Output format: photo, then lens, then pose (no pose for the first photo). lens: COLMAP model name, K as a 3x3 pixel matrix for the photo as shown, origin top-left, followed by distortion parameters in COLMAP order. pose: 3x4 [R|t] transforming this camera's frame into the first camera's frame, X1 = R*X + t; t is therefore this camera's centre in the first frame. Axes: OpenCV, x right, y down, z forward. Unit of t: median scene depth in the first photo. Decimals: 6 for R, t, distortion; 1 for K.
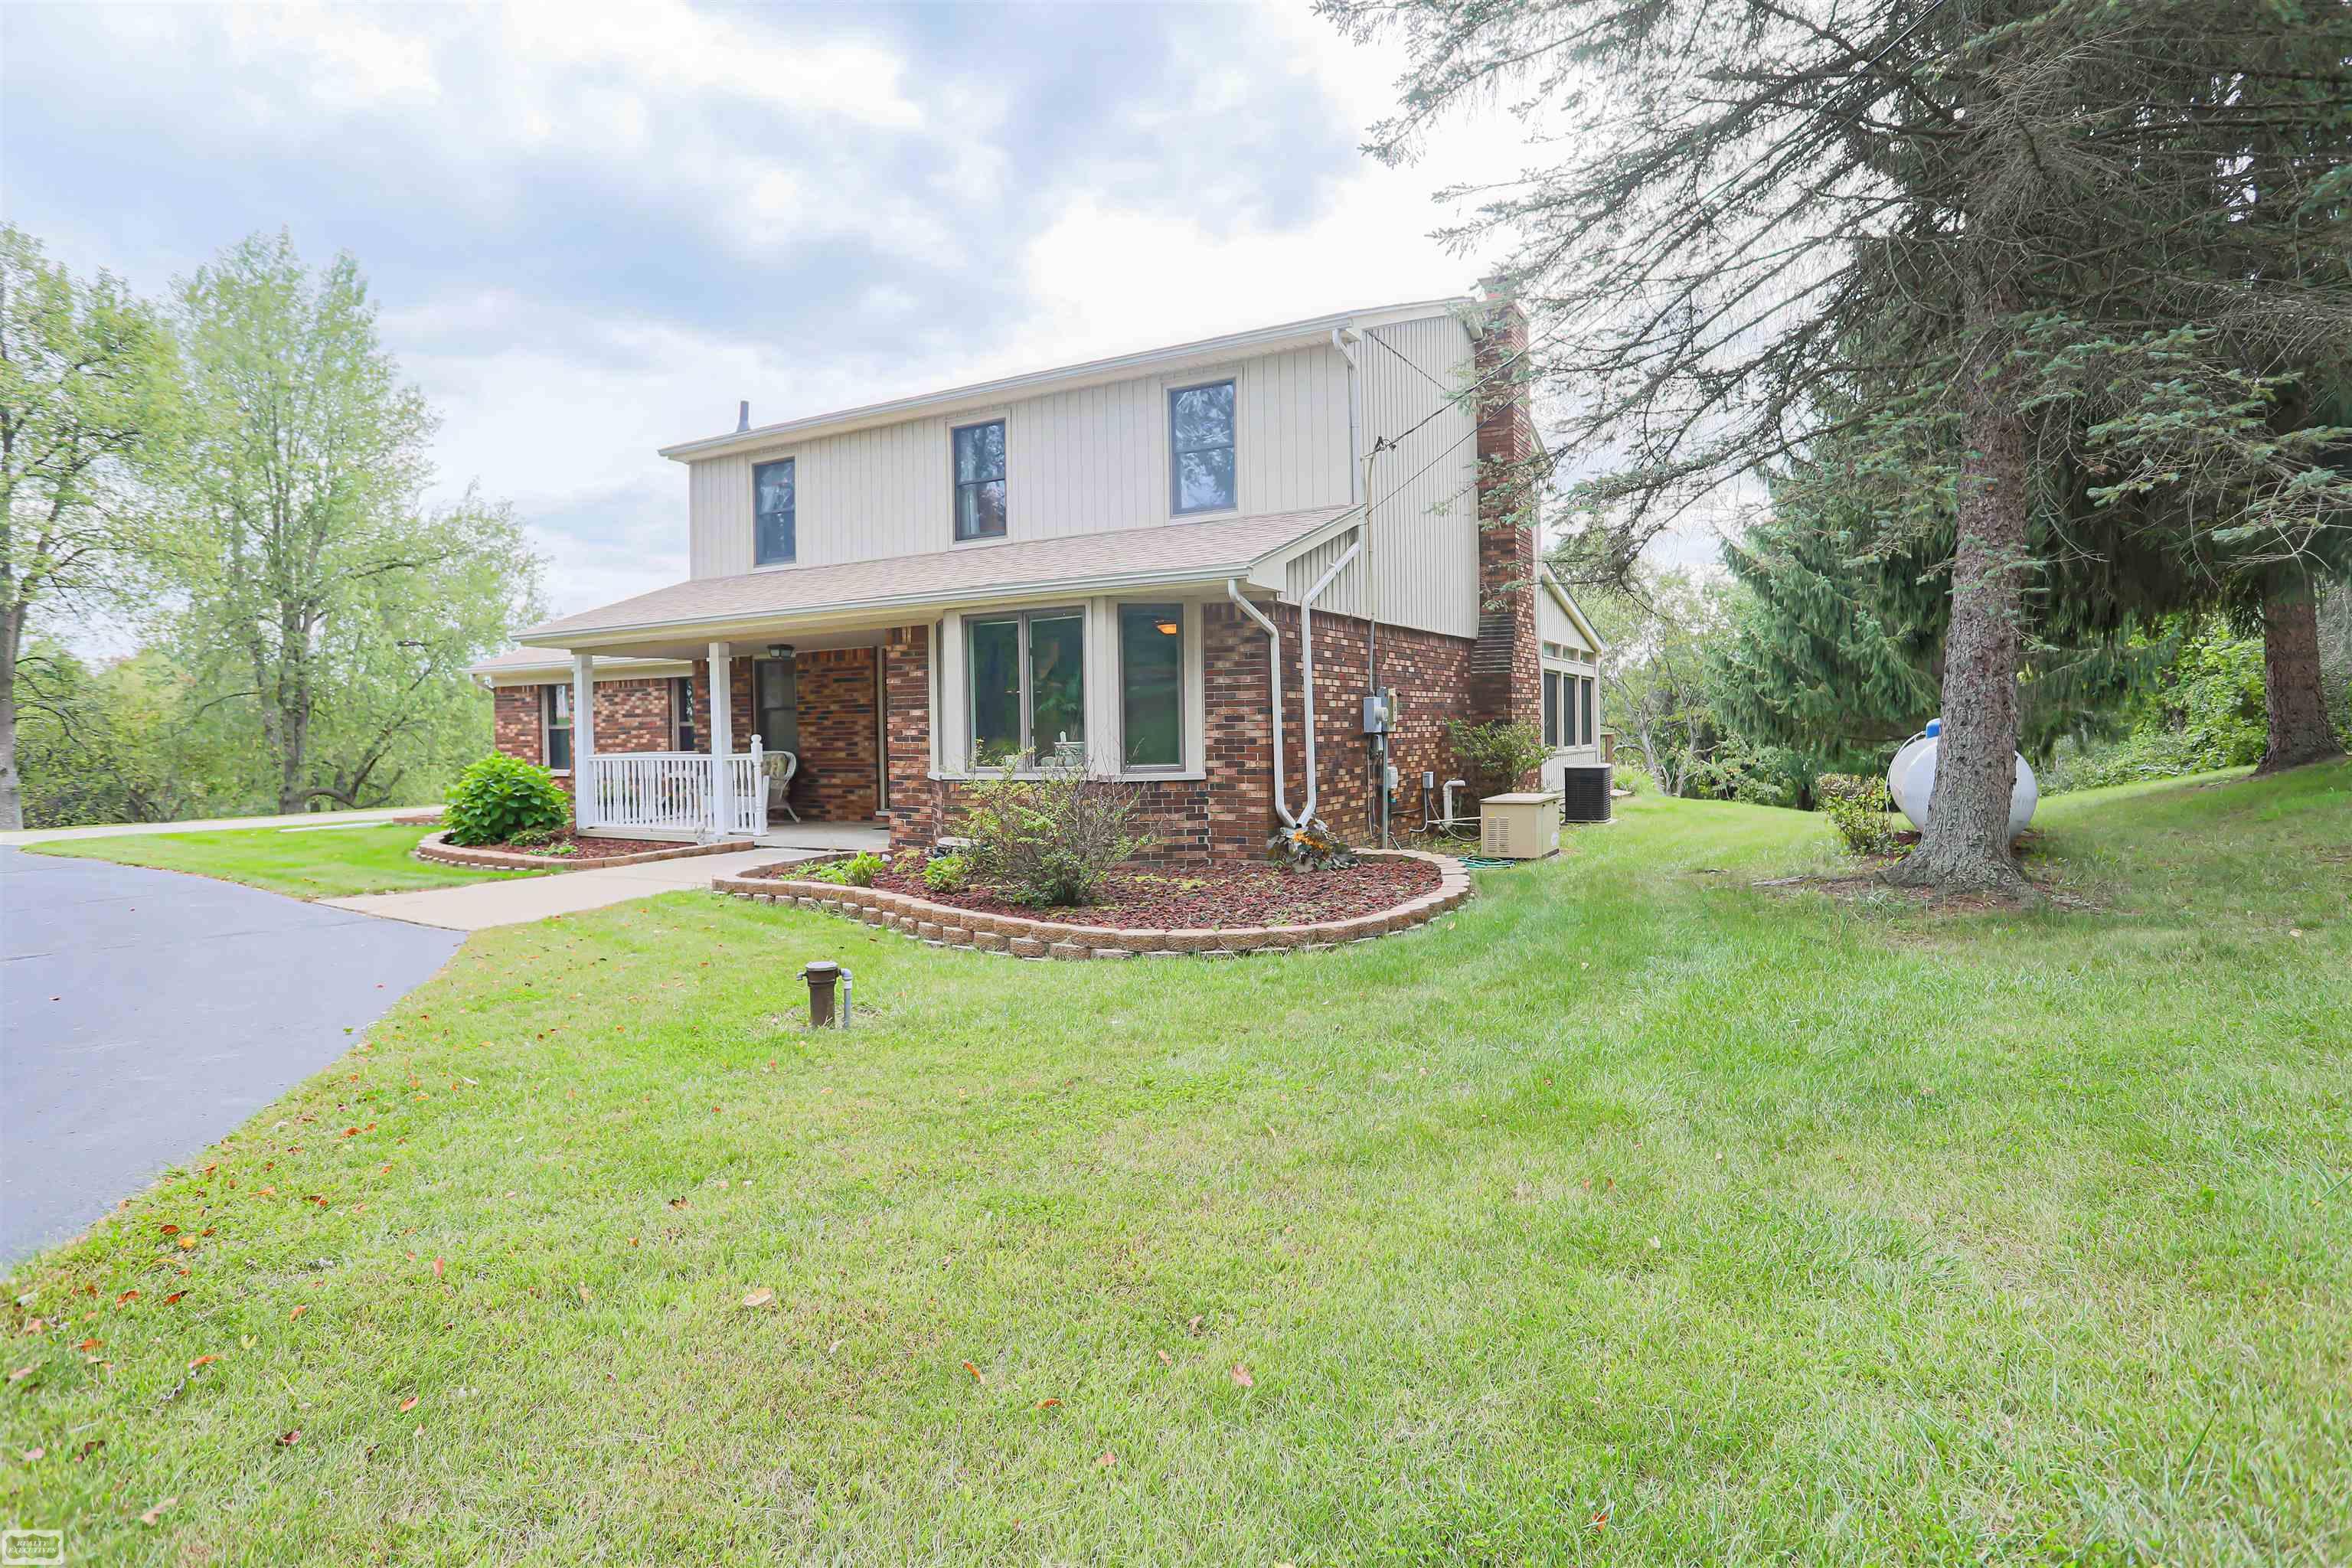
lens RADIAL K [[1240.2, 0, 1177.9], [0, 1240.2, 760.1], [0, 0, 1]] dist [-0.079848, 0.044469]
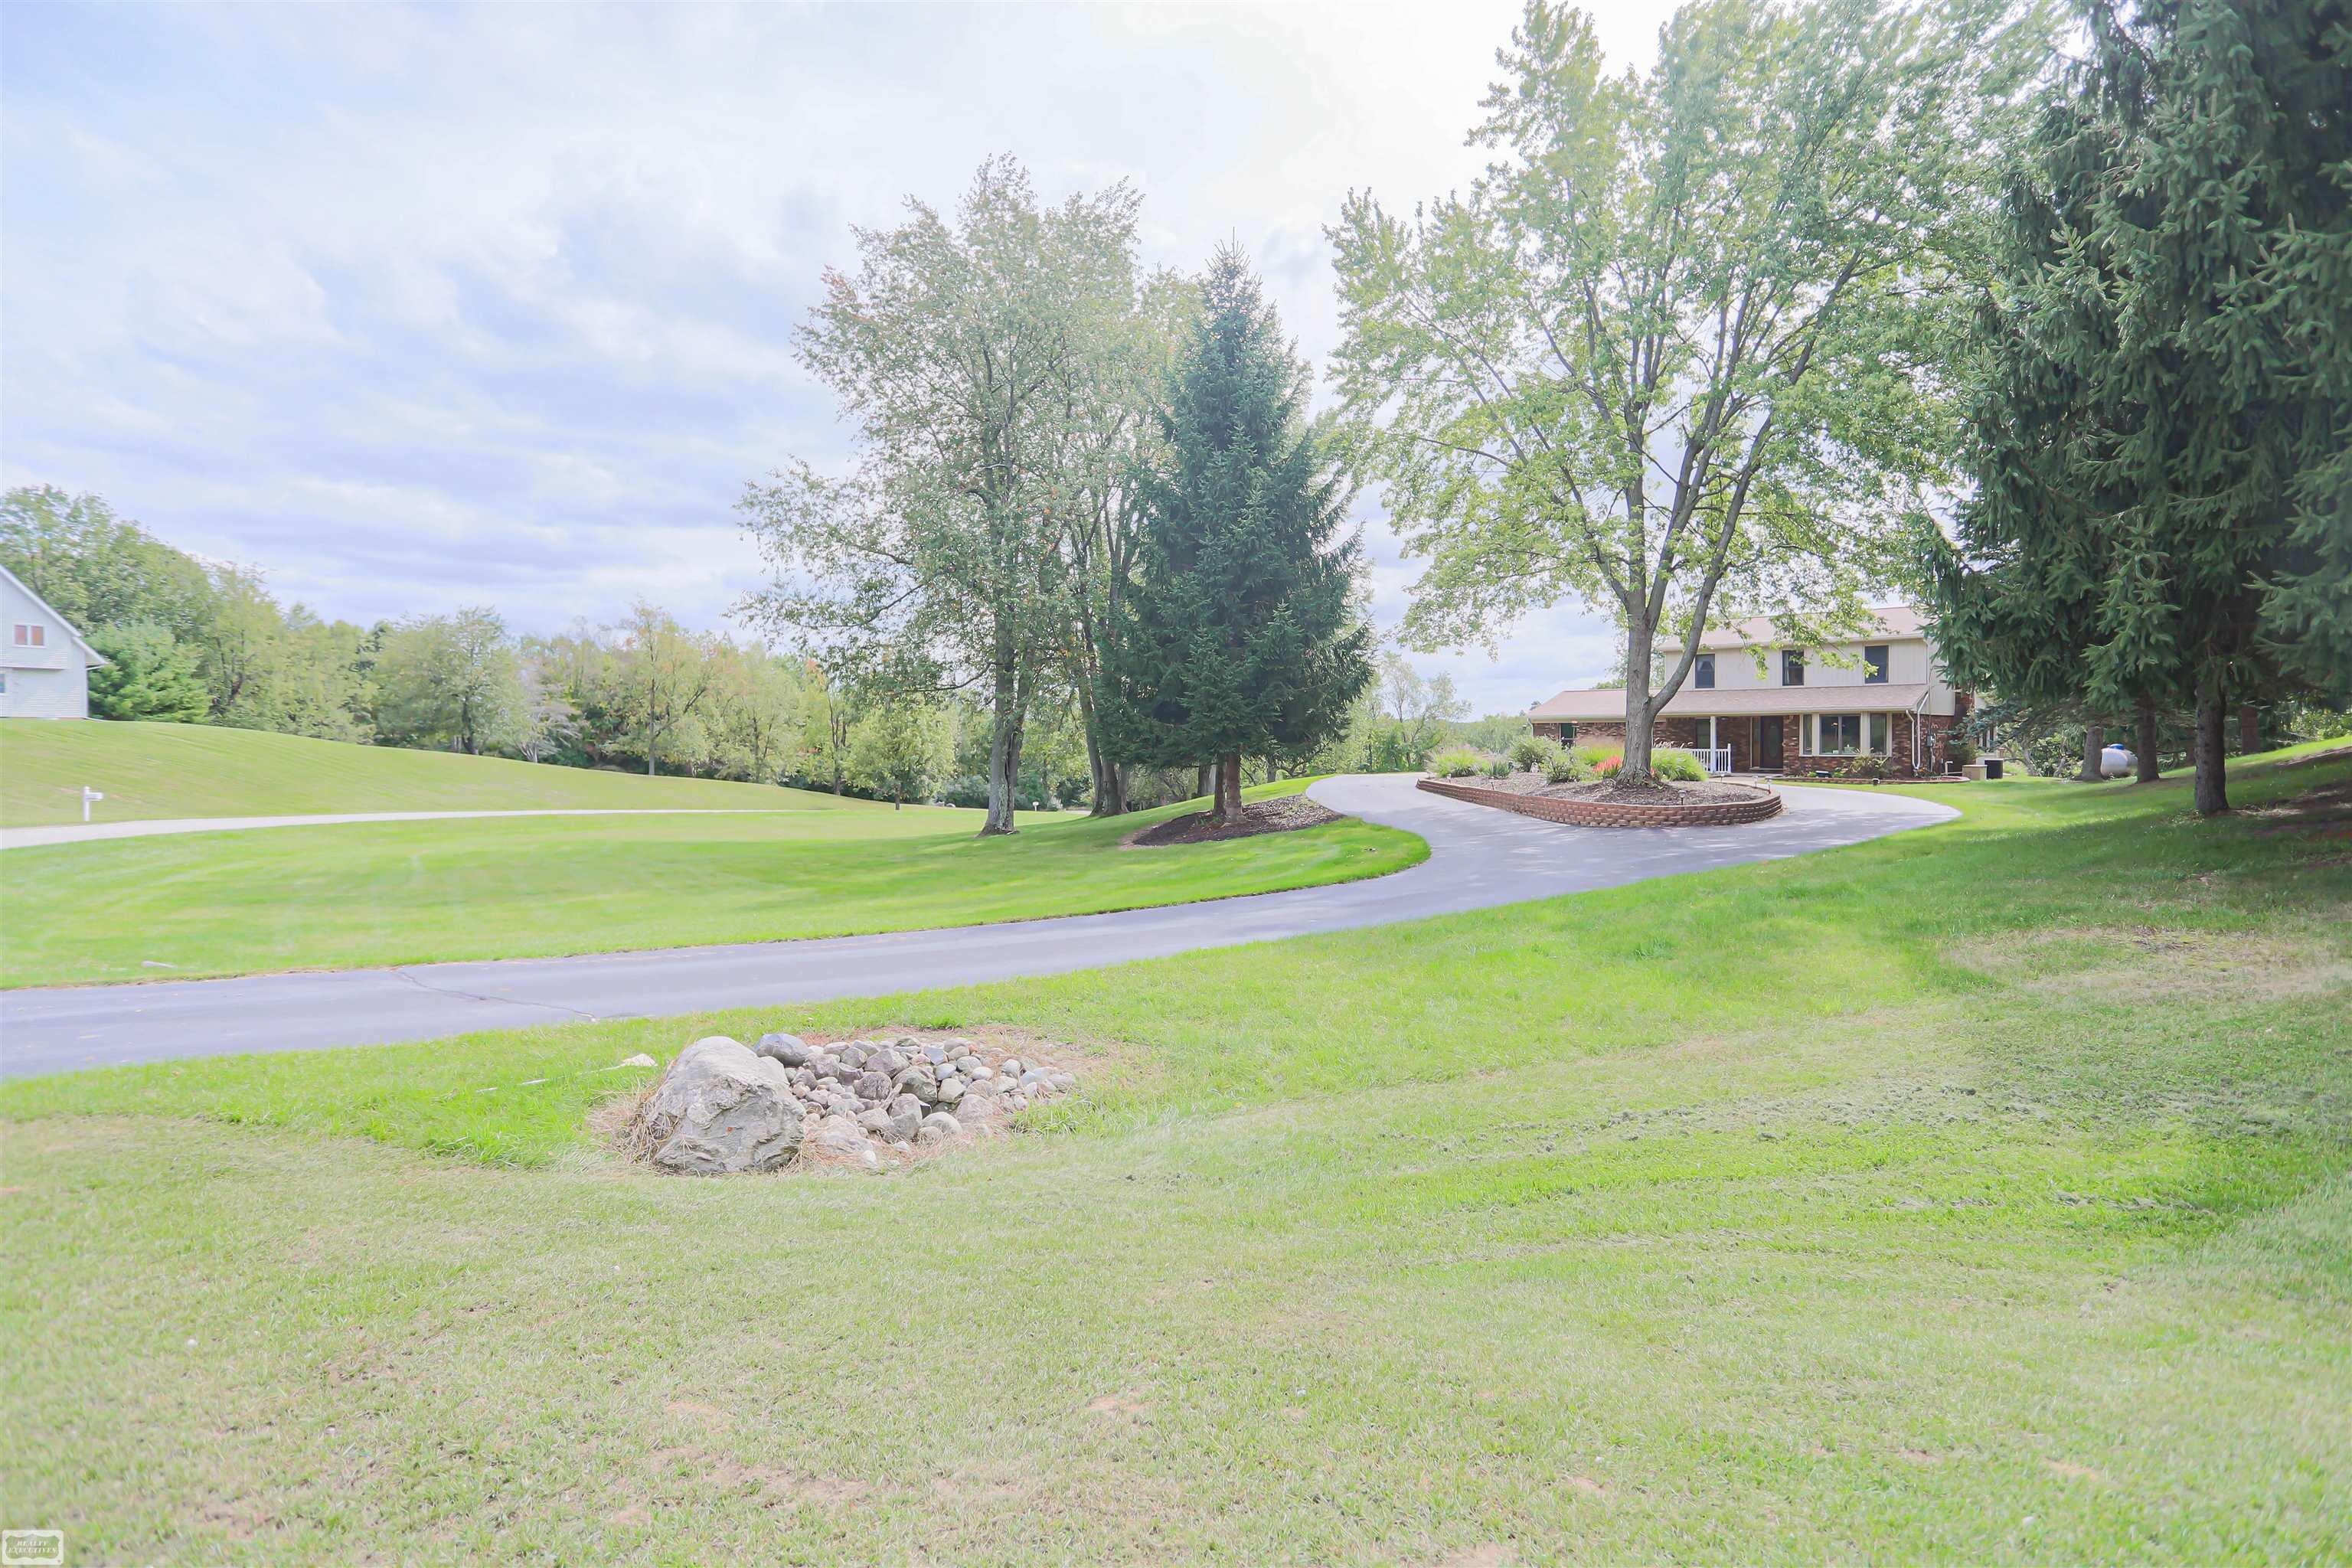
lens RADIAL K [[1240.2, 0, 1177.9], [0, 1240.2, 760.1], [0, 0, 1]] dist [-0.079848, 0.044469]
pose [[0.966897, 0.018030, -0.254530, -0.904199], [-0.020037, 0.999785, -0.005295, 0.068999], [0.254380, 0.010220, 0.967050, -2.511348]]
